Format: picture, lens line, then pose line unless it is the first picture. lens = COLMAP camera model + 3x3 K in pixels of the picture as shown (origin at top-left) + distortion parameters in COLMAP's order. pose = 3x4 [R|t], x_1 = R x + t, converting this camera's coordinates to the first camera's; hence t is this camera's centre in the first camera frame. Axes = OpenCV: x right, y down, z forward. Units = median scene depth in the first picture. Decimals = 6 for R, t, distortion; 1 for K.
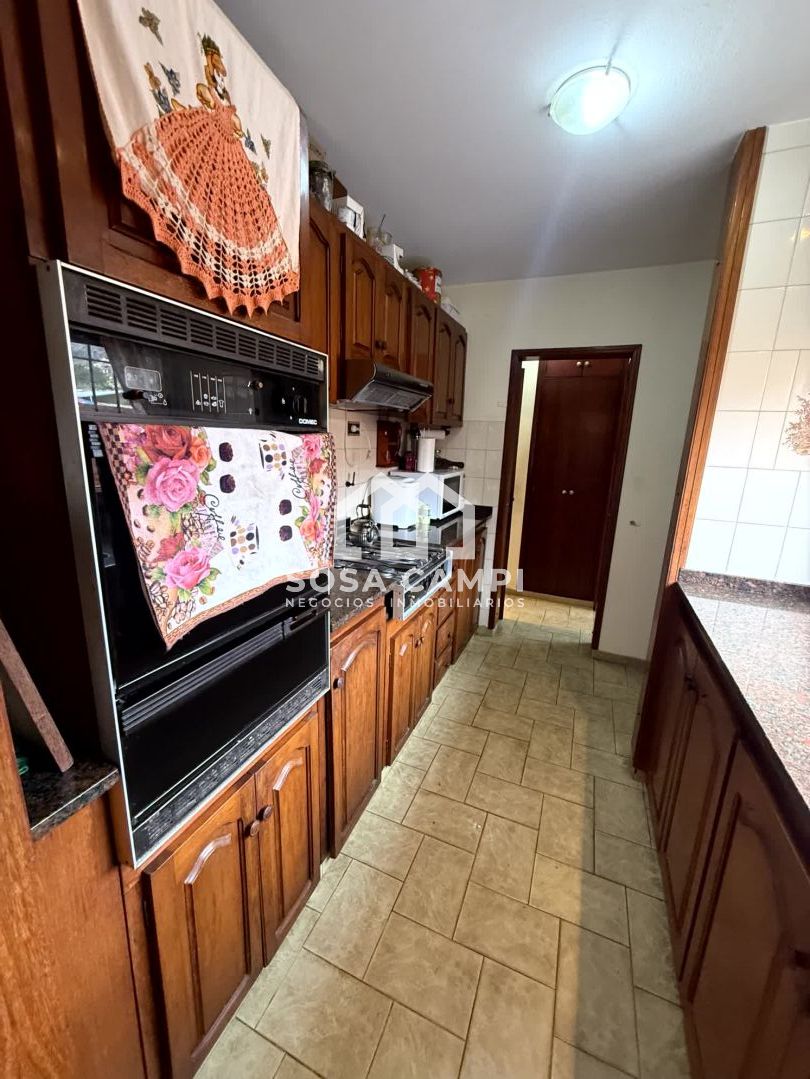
lens RADIAL K [[431.5, 0, 406.1], [0, 431.5, 537.6], [0, 0, 1]] dist [0.005238, -0.000321]
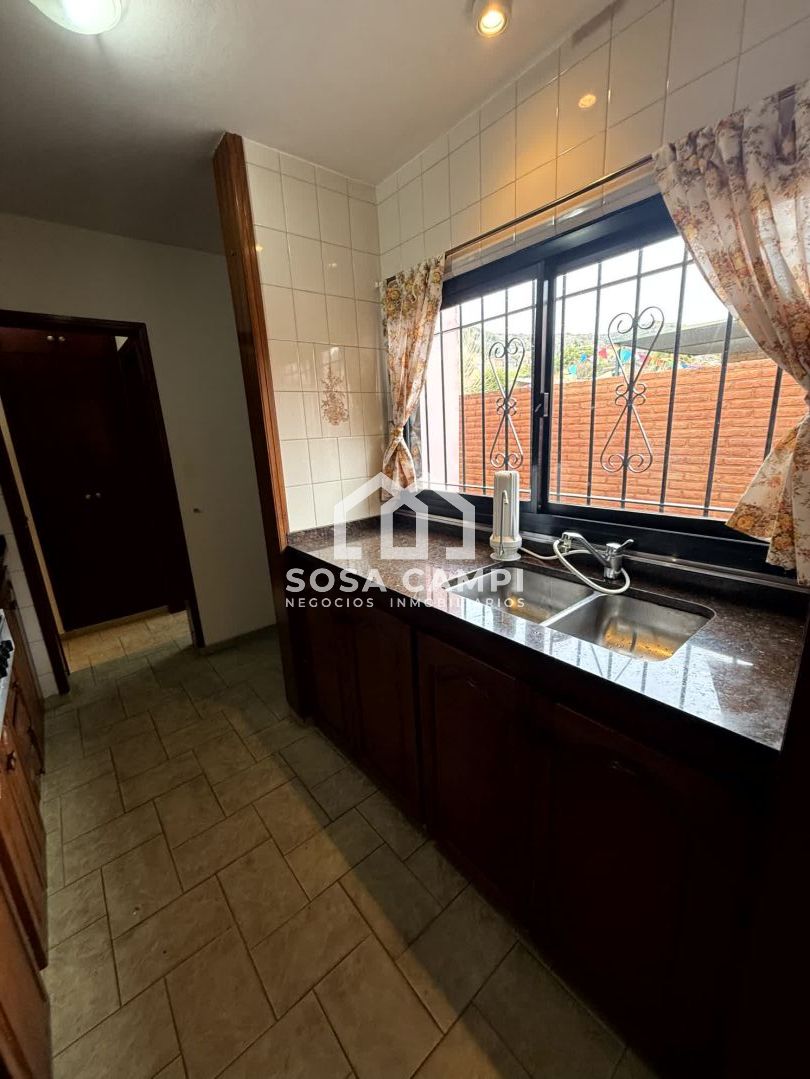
lens RADIAL K [[431.5, 0, 406.1], [0, 431.5, 537.6], [0, 0, 1]] dist [0.005238, -0.000321]
pose [[0.456824, -0.279796, 0.844409, -0.170550], [0.263619, 0.949187, 0.171897, -0.029248], [-0.849598, 0.144076, 0.507371, 0.168756]]
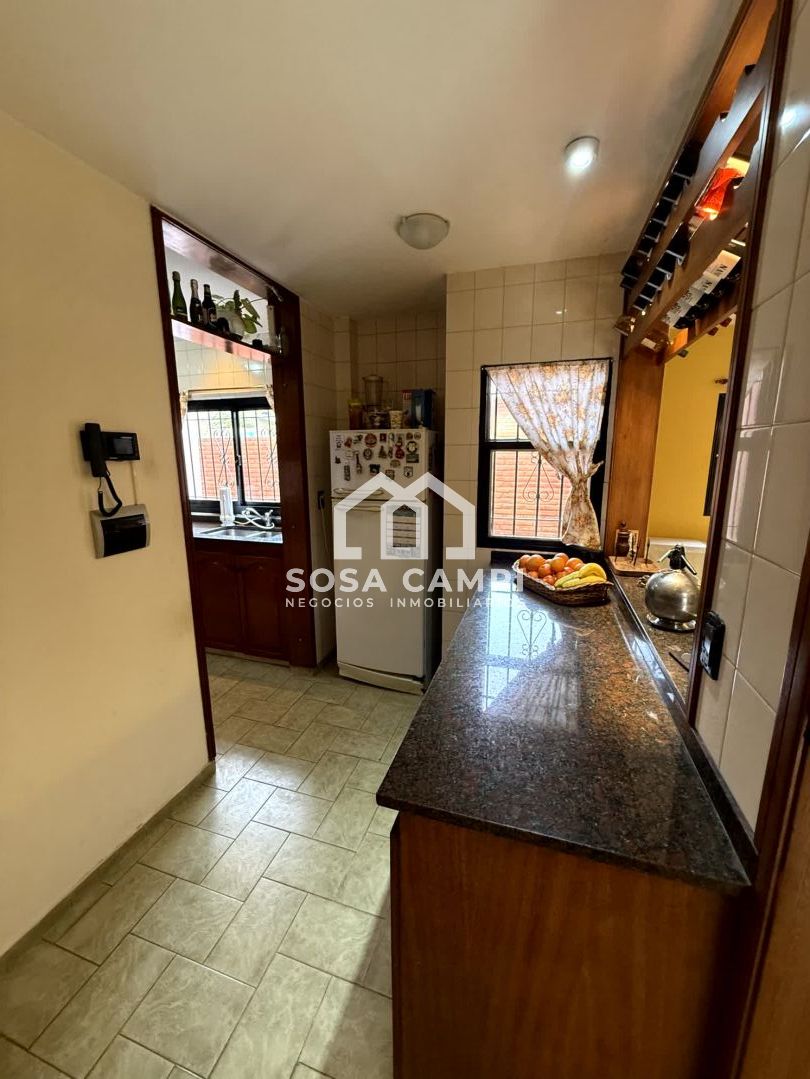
lens RADIAL K [[431.5, 0, 406.1], [0, 431.5, 537.6], [0, 0, 1]] dist [0.005238, -0.000321]
pose [[-0.091927, -0.232962, 0.968131, -1.443682], [0.220071, 0.943453, 0.247920, -0.049046], [-0.971143, 0.235849, -0.035461, -0.294408]]
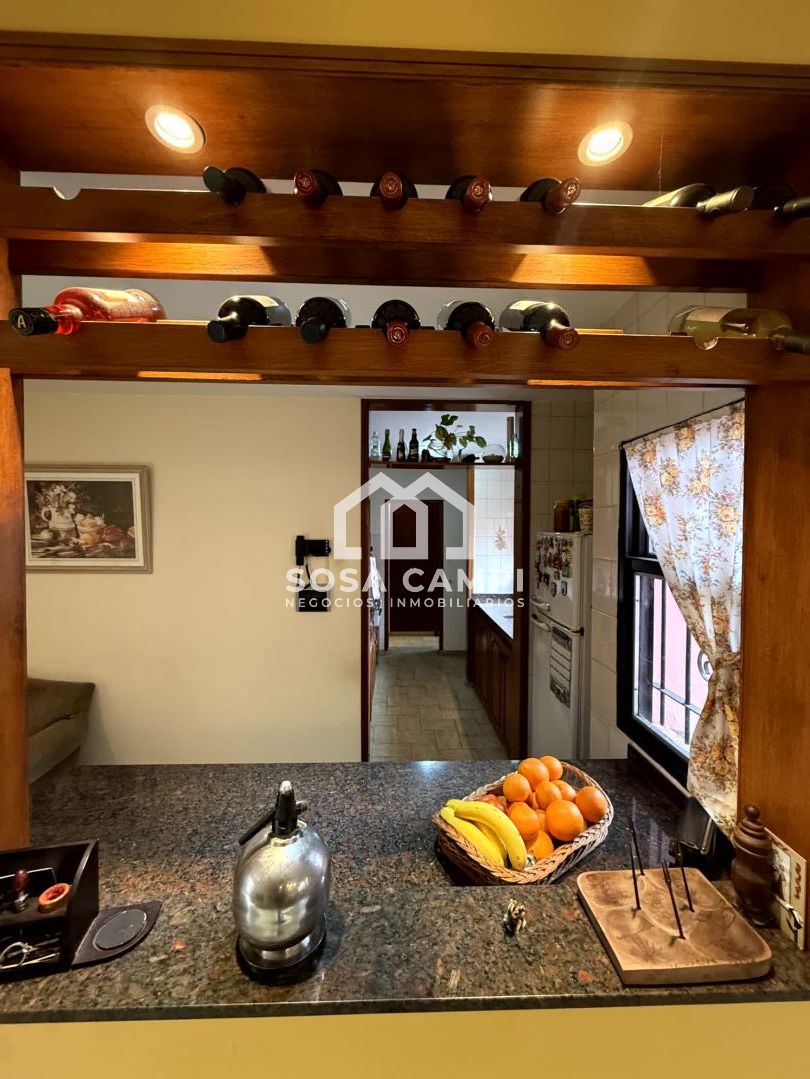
lens RADIAL K [[431.5, 0, 406.1], [0, 431.5, 537.6], [0, 0, 1]] dist [0.005238, -0.000321]
pose [[0.909716, -0.046234, 0.412650, -0.805399], [0.121203, 0.980071, -0.157390, 0.102174], [-0.397149, 0.193194, 0.897189, -1.267203]]
